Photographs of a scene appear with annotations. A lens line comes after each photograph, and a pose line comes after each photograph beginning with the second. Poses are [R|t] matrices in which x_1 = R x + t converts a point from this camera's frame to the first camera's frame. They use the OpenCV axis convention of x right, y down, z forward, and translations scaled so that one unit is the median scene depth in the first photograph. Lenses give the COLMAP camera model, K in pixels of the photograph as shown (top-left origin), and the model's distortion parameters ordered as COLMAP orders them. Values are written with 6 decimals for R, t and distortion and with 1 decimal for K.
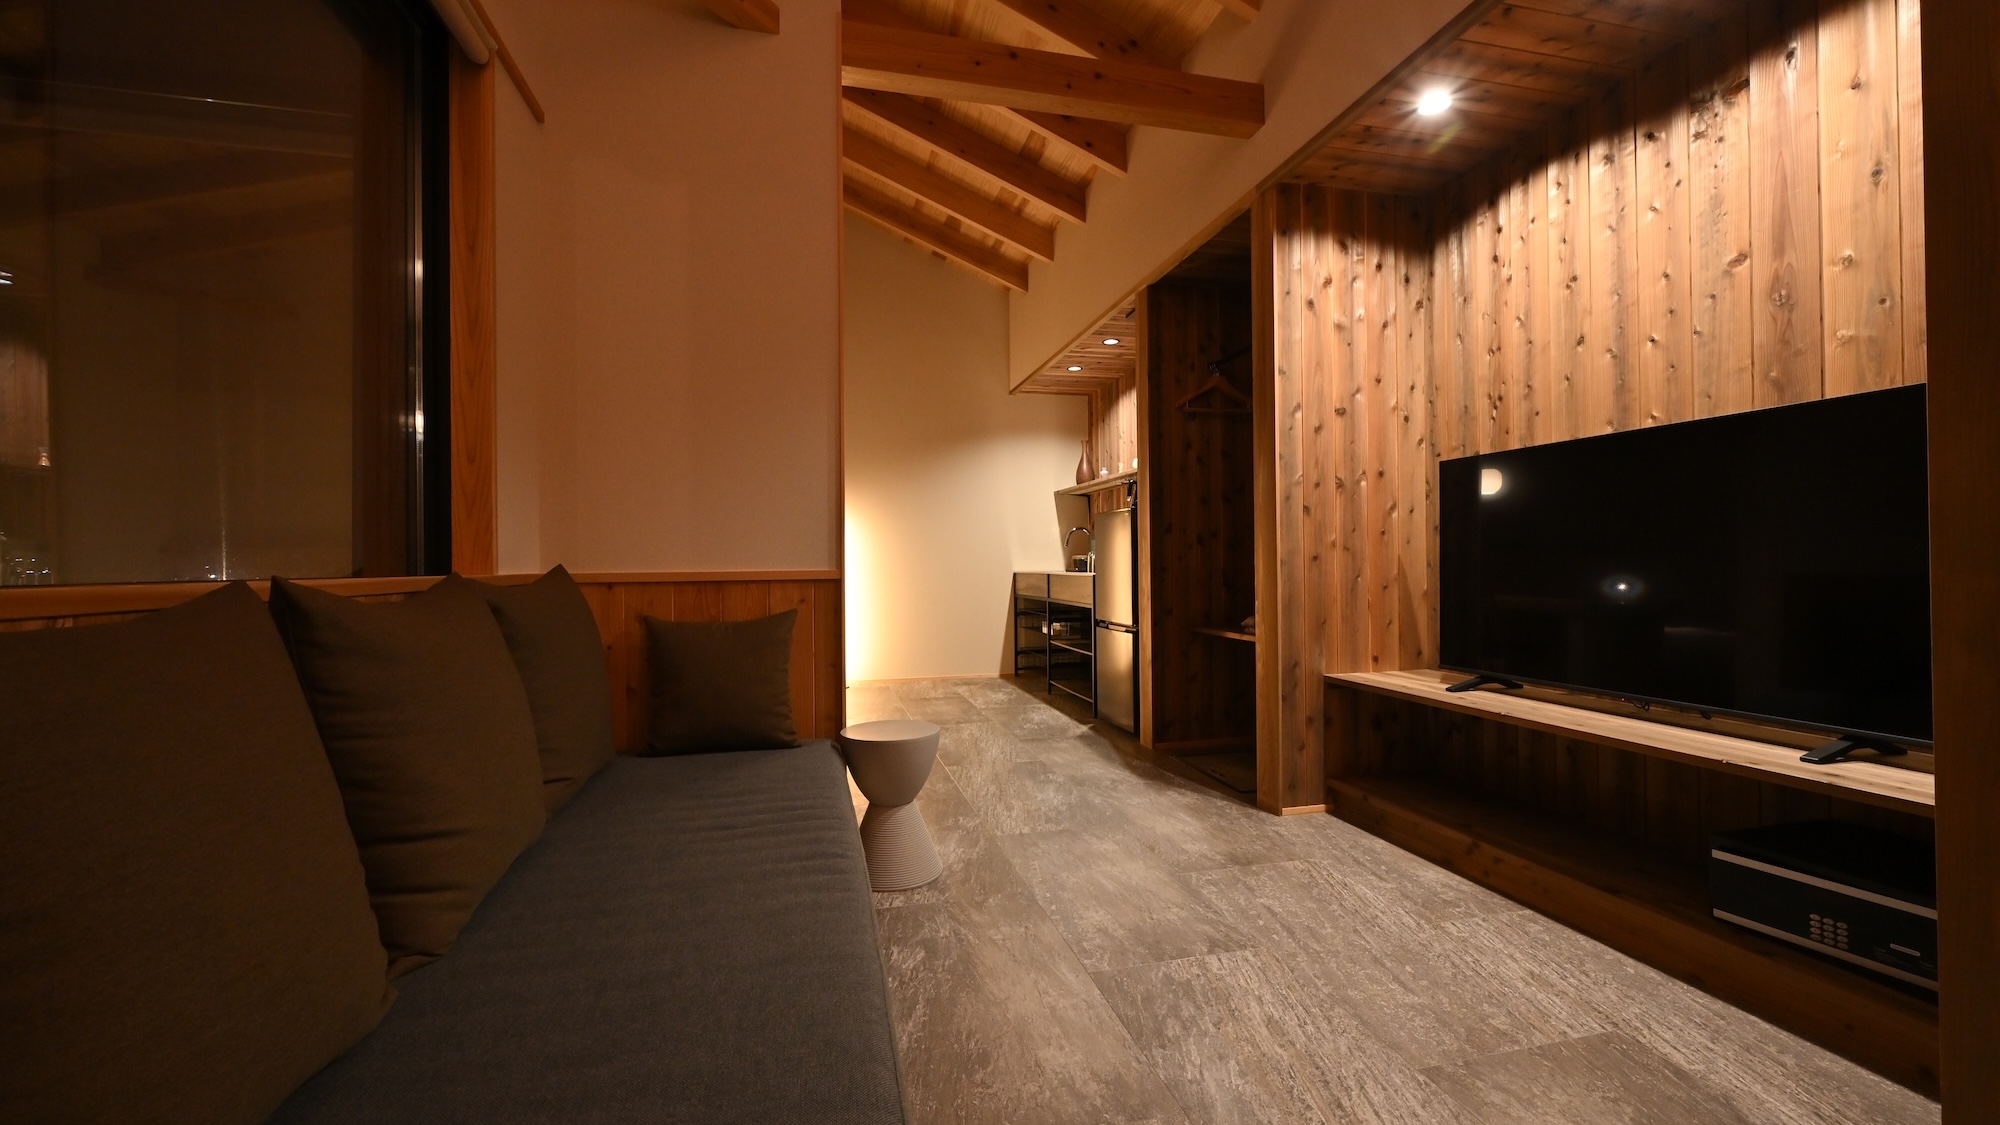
lens RADIAL K [[787.3, 0, 1009.2], [0, 787.3, 555.4], [0, 0, 1]] dist [-0.003385, 0.000137]
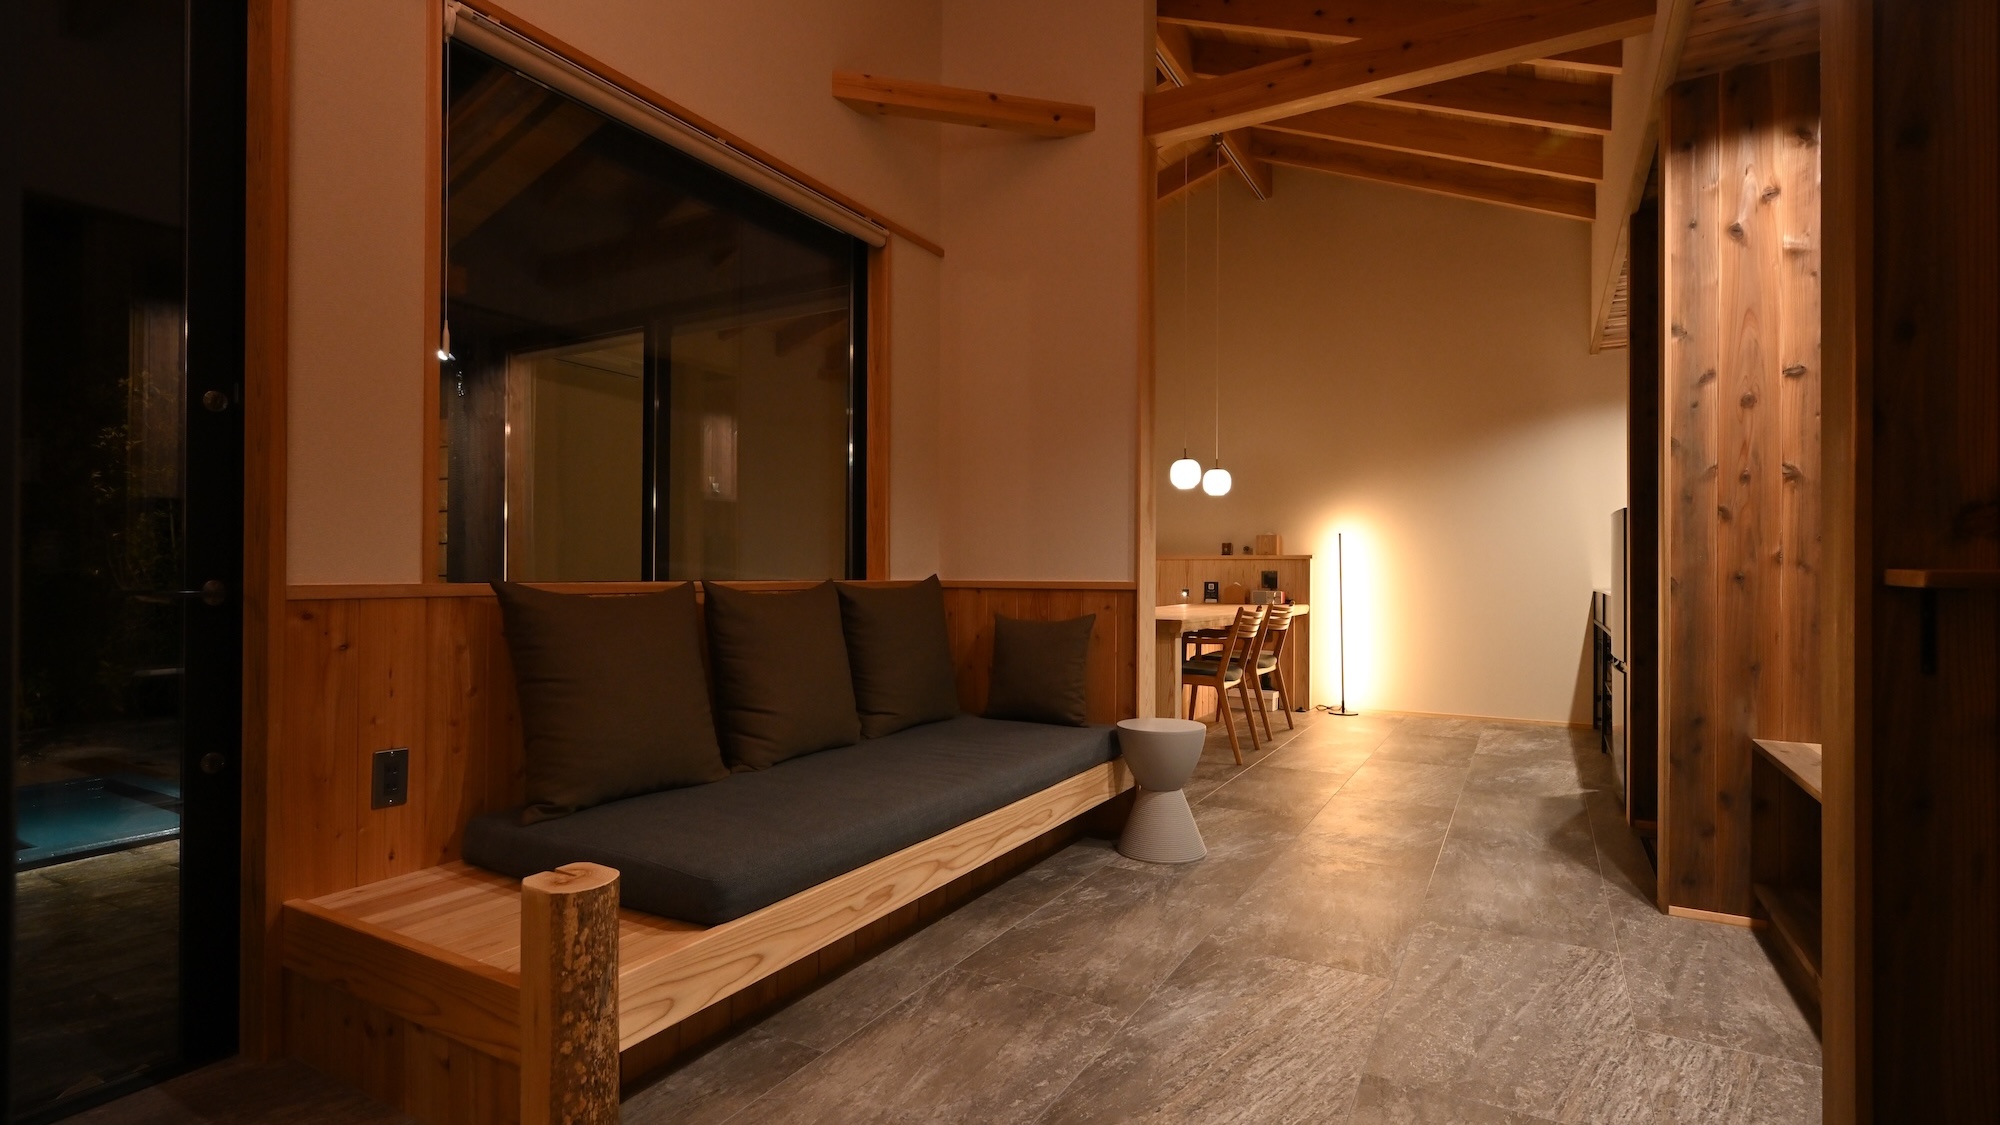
lens RADIAL K [[962.3, 0, 998.4], [0, 962.3, 563.5], [0, 0, 1]] dist [-0.001630, -0.001968]
pose [[0.718499, 0.005706, -0.695504, 0.640838], [-0.005533, 0.999982, 0.002489, -0.010909], [0.695506, 0.002060, 0.718517, -0.150539]]
